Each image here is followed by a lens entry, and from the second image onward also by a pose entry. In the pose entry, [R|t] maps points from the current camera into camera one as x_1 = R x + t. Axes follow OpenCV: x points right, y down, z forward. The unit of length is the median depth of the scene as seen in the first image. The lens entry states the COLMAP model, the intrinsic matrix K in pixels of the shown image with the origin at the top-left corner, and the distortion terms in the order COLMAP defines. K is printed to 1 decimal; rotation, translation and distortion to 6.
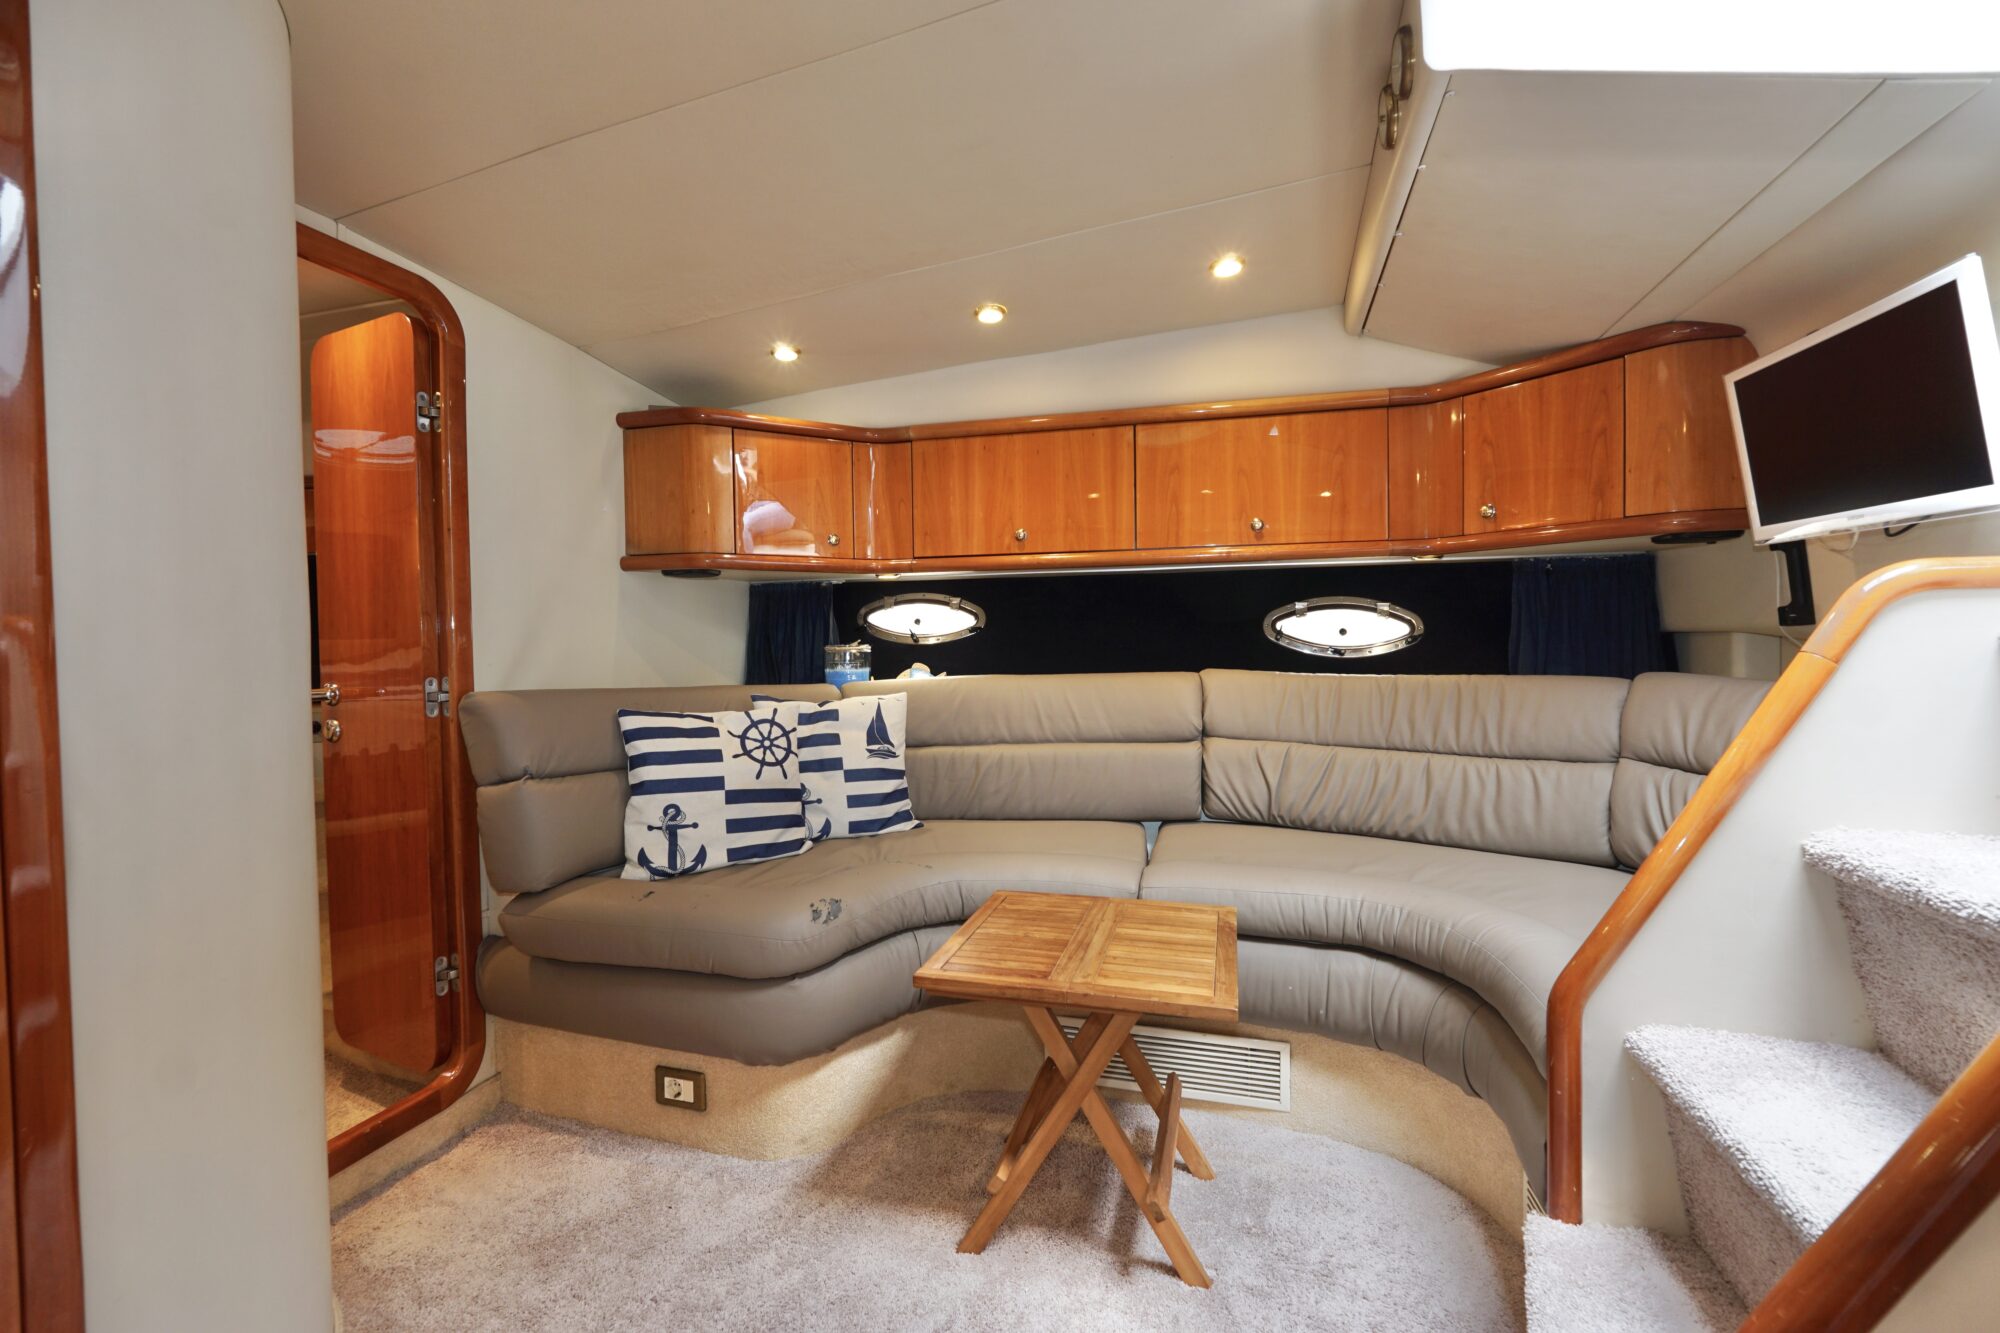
lens RADIAL K [[840.2, 0, 995.6], [0, 840.2, 662.3], [0, 0, 1]] dist [-0.020526, 0.009450]
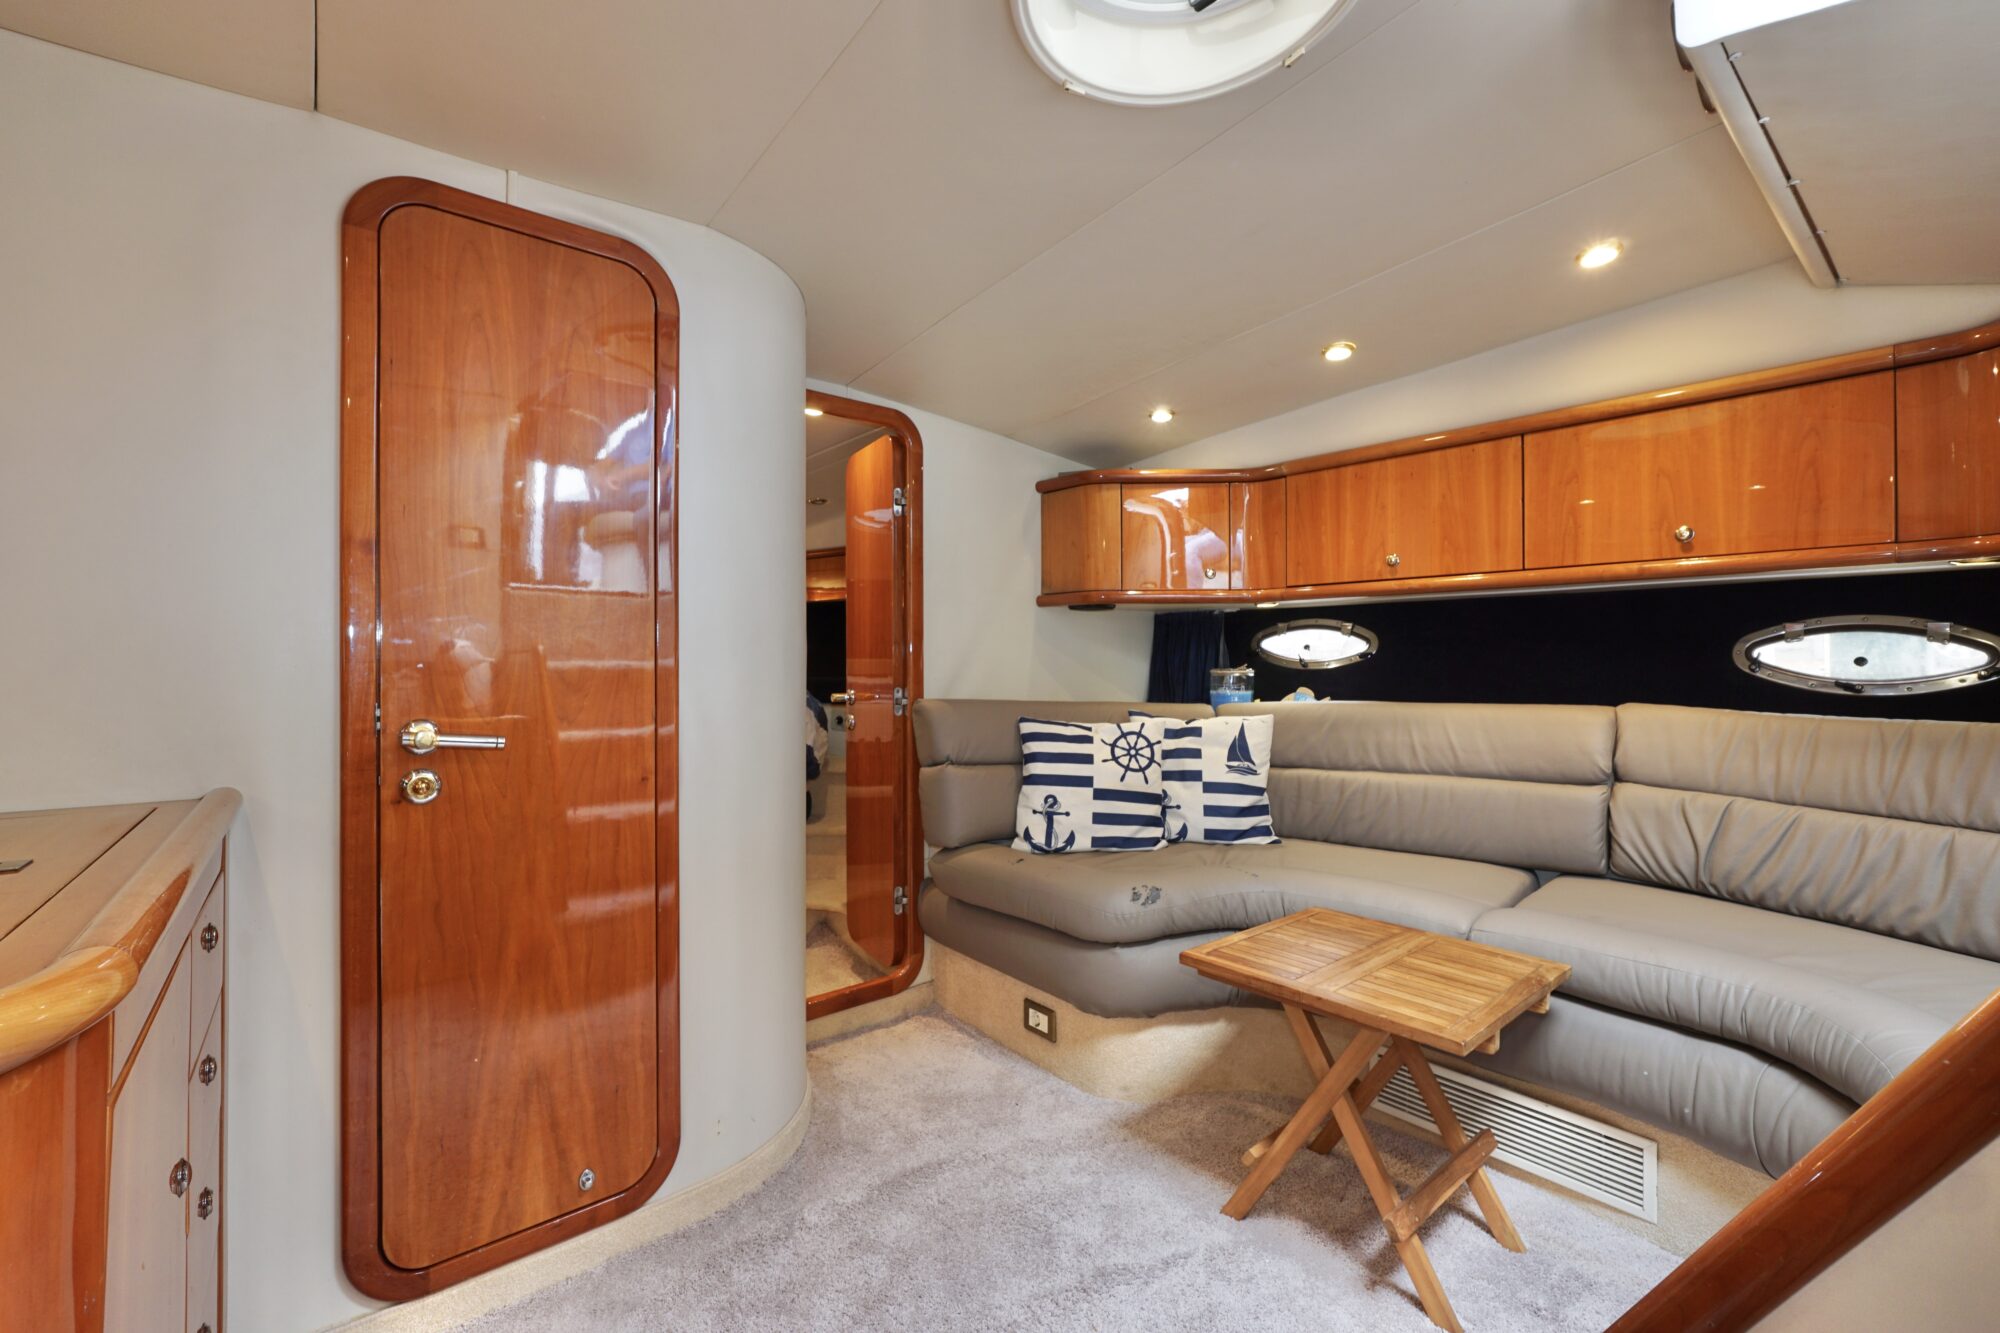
lens RADIAL K [[840.2, 0, 995.6], [0, 840.2, 662.3], [0, 0, 1]] dist [-0.020526, 0.009450]
pose [[0.831445, 0.010514, -0.555508, 0.220332], [-0.024560, 0.999539, -0.017841, -0.003079], [0.555064, 0.028477, 0.831320, -0.084250]]
